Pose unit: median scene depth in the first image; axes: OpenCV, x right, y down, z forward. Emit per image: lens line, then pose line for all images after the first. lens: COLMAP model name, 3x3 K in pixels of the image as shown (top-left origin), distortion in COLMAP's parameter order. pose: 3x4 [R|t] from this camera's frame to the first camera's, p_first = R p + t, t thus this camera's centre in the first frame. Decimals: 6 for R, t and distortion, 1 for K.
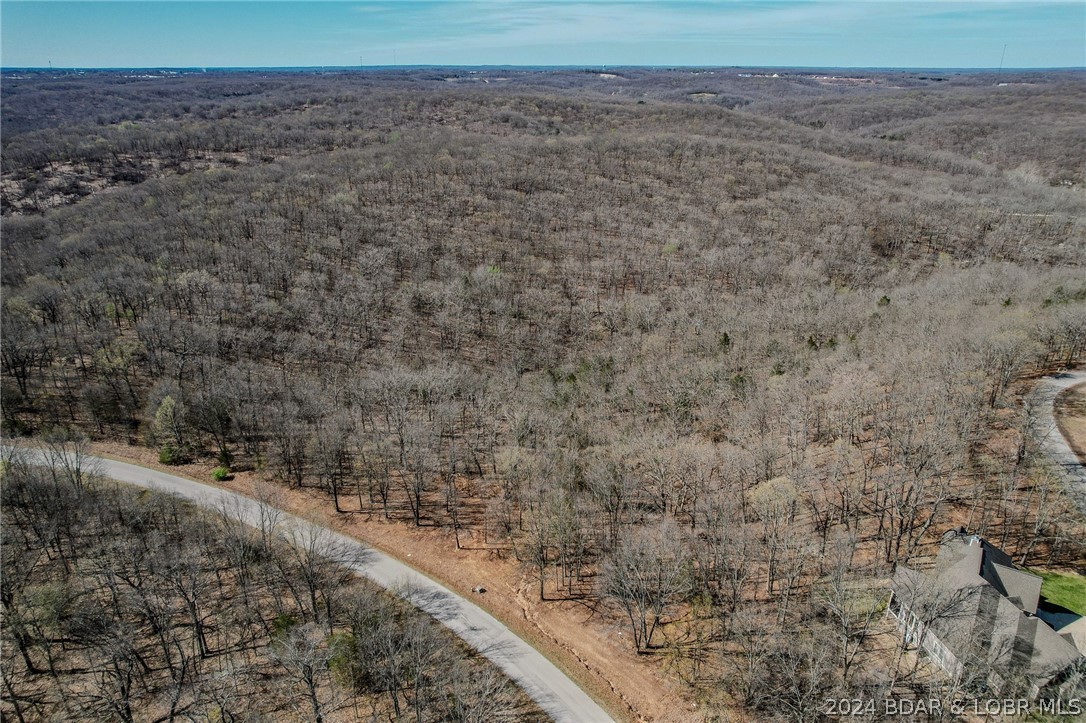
lens RADIAL K [[732.2, 0, 538.7], [0, 732.2, 364.1], [0, 0, 1]] dist [-0.093135, 0.082943]
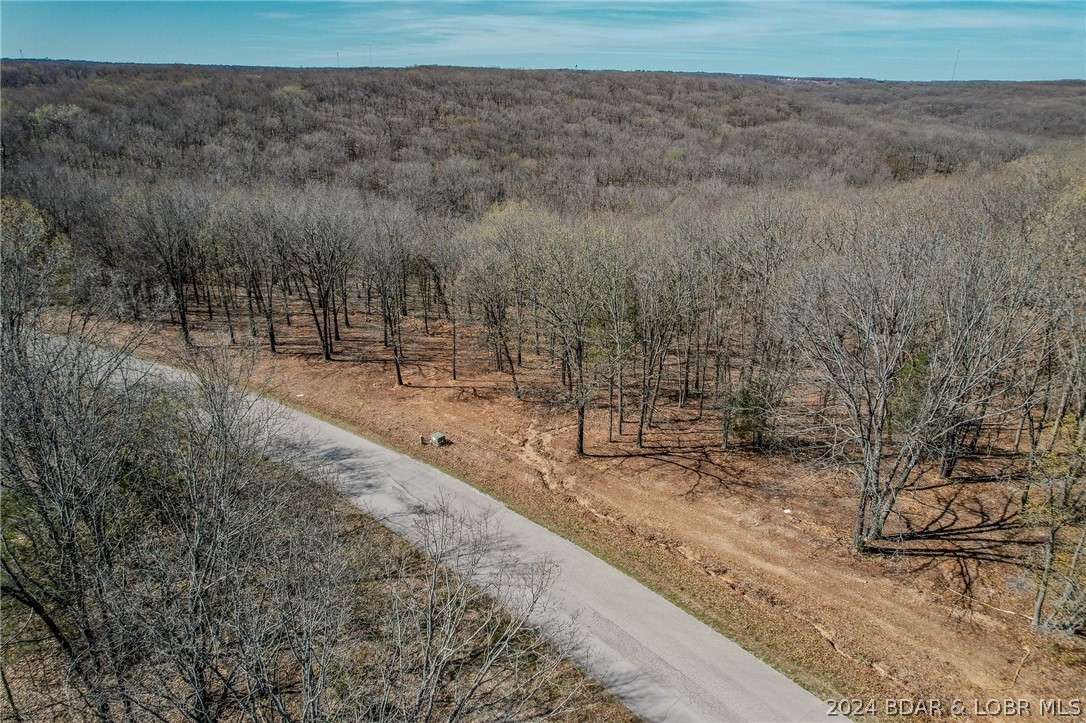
lens RADIAL K [[702.1, 0, 547.8], [0, 702.1, 356.7], [0, 0, 1]] dist [-0.073003, 0.071980]
pose [[0.998362, 0.008581, 0.056560, -0.034270], [-0.008311, 0.999953, -0.005003, 0.231973], [-0.056601, 0.004524, 0.998387, 0.498763]]
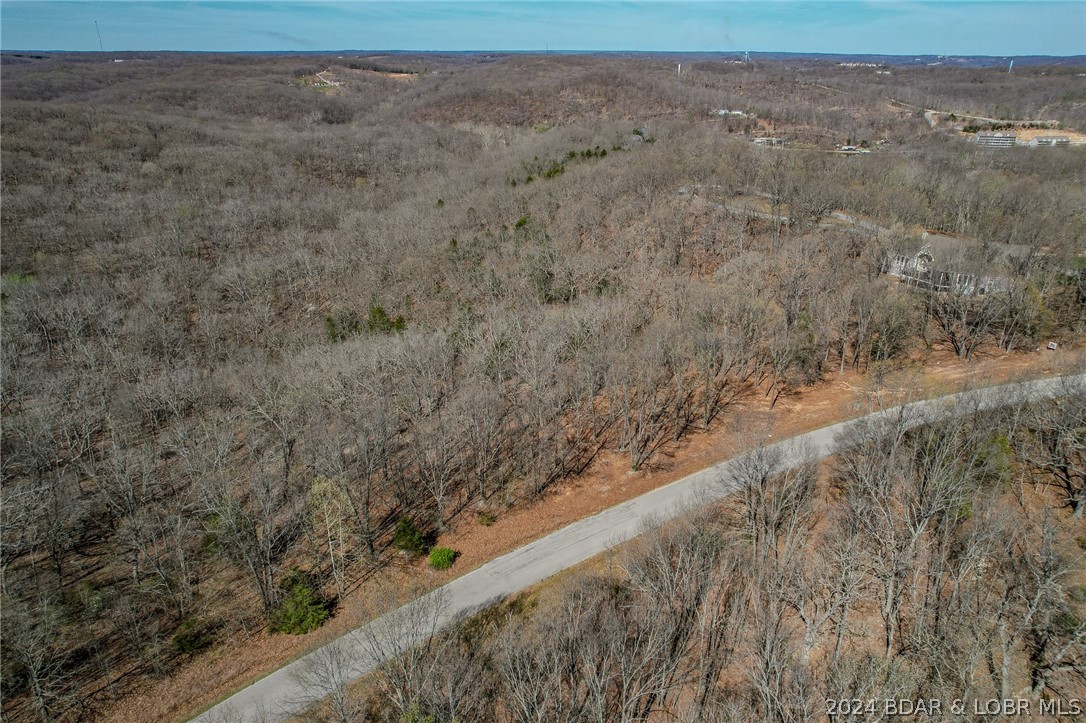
lens RADIAL K [[737.5, 0, 546.1], [0, 737.5, 362.3], [0, 0, 1]] dist [-0.081532, 0.078241]
pose [[0.452897, -0.345482, 0.821904, -0.976478], [0.336261, 0.919978, 0.201416, -0.085403], [-0.825720, 0.185154, 0.532827, 0.718438]]
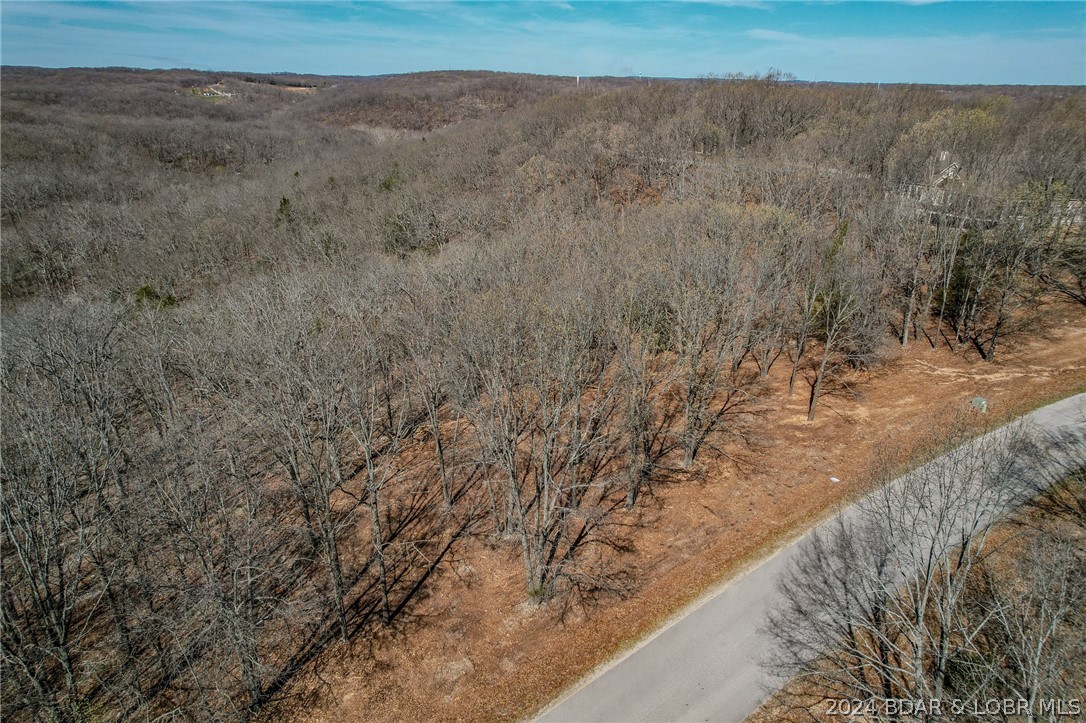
lens RADIAL K [[702.1, 0, 547.8], [0, 702.1, 356.7], [0, 0, 1]] dist [-0.073003, 0.071980]
pose [[0.334556, -0.342275, 0.878020, -0.528977], [0.349183, 0.910414, 0.221852, 0.062269], [-0.875296, 0.232368, 0.424101, 0.939005]]
